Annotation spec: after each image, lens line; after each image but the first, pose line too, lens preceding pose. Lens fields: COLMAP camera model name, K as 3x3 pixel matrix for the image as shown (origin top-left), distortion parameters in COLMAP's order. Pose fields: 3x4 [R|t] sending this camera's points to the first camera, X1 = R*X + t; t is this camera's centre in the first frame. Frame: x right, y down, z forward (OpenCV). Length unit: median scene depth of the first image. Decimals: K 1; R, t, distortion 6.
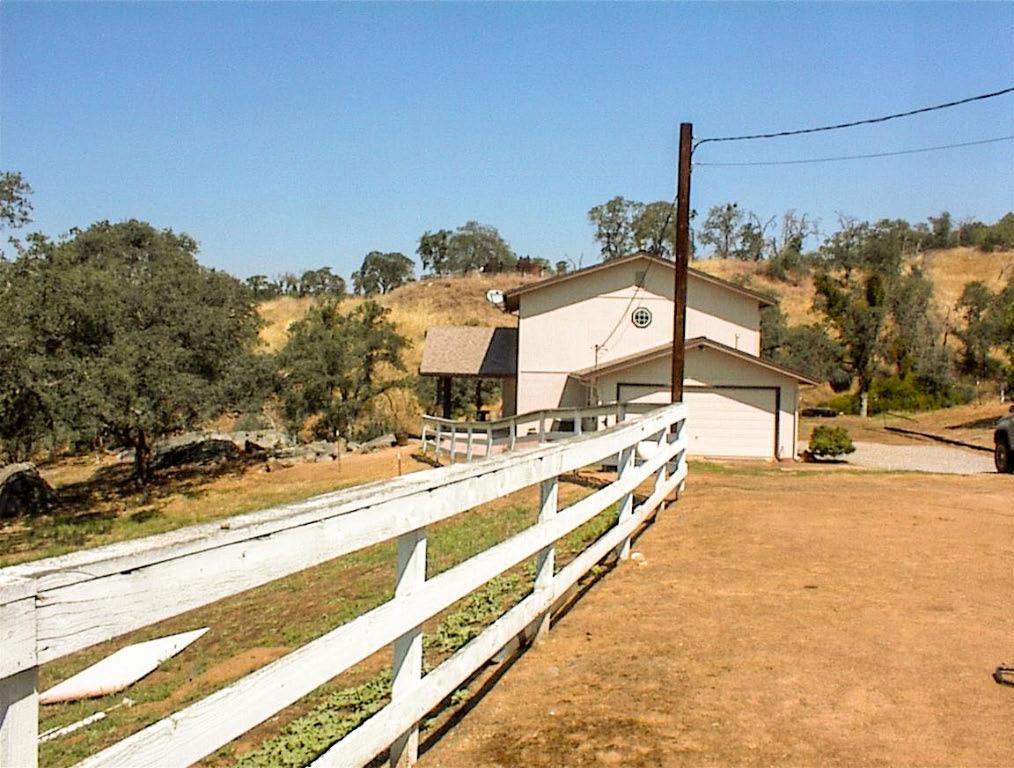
lens RADIAL K [[1149.3, 0, 507.0], [0, 1149.3, 384.0], [0, 0, 1]] dist [-0.105695, 0.056195]
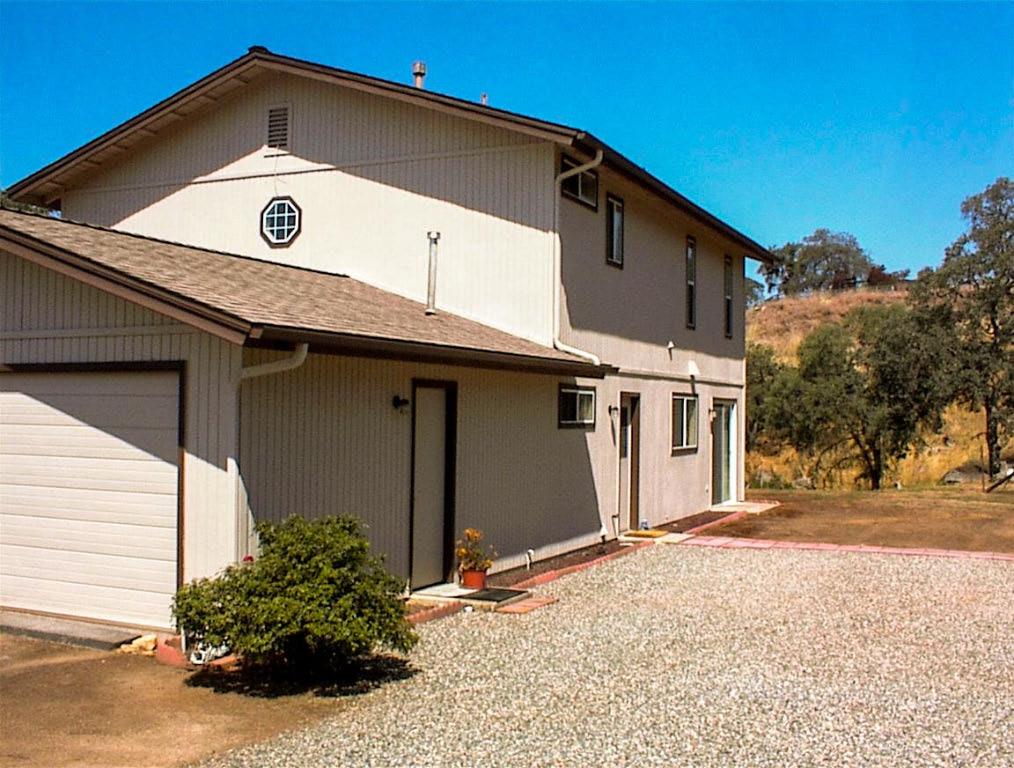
lens RADIAL K [[1149.3, 0, 507.0], [0, 1149.3, 384.0], [0, 0, 1]] dist [-0.105695, 0.056195]
pose [[0.910858, -0.024449, -0.411996, 0.095063], [0.004912, 0.998815, -0.048413, 0.004745], [0.412691, 0.042073, 0.909899, 0.183727]]
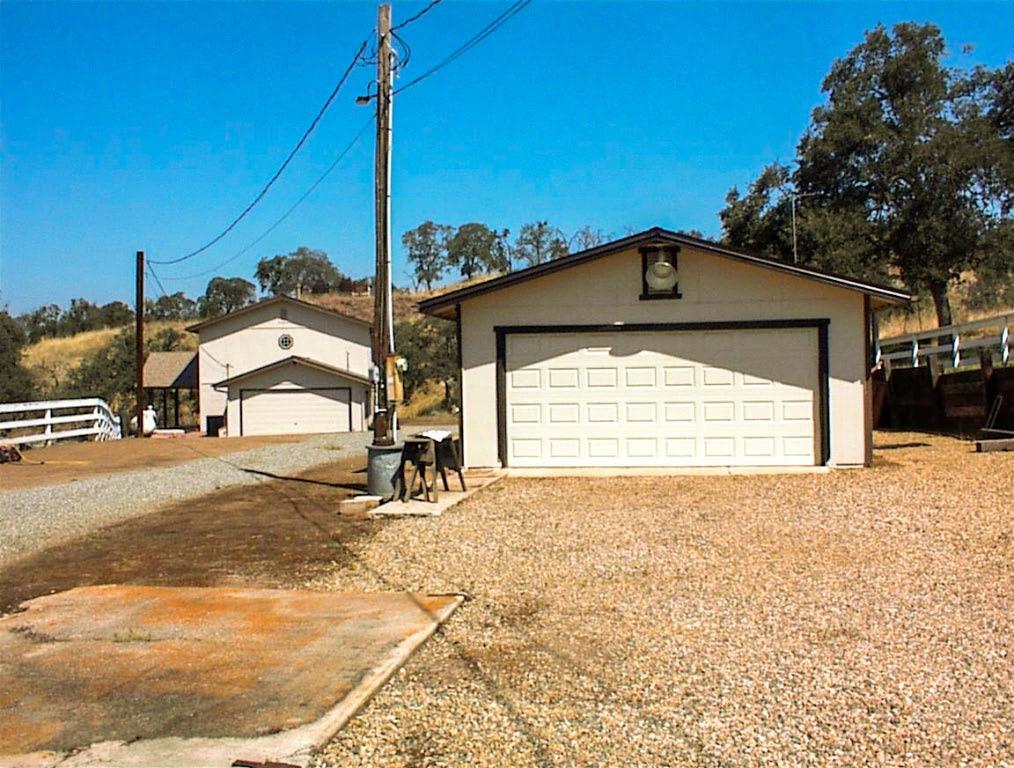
lens RADIAL K [[1149.3, 0, 507.0], [0, 1149.3, 384.0], [0, 0, 1]] dist [-0.105695, 0.056195]
pose [[0.996097, -0.042675, 0.077266, 0.075083], [0.043131, 0.999060, -0.004240, 0.003115], [-0.077013, 0.007556, 0.997001, -0.113783]]
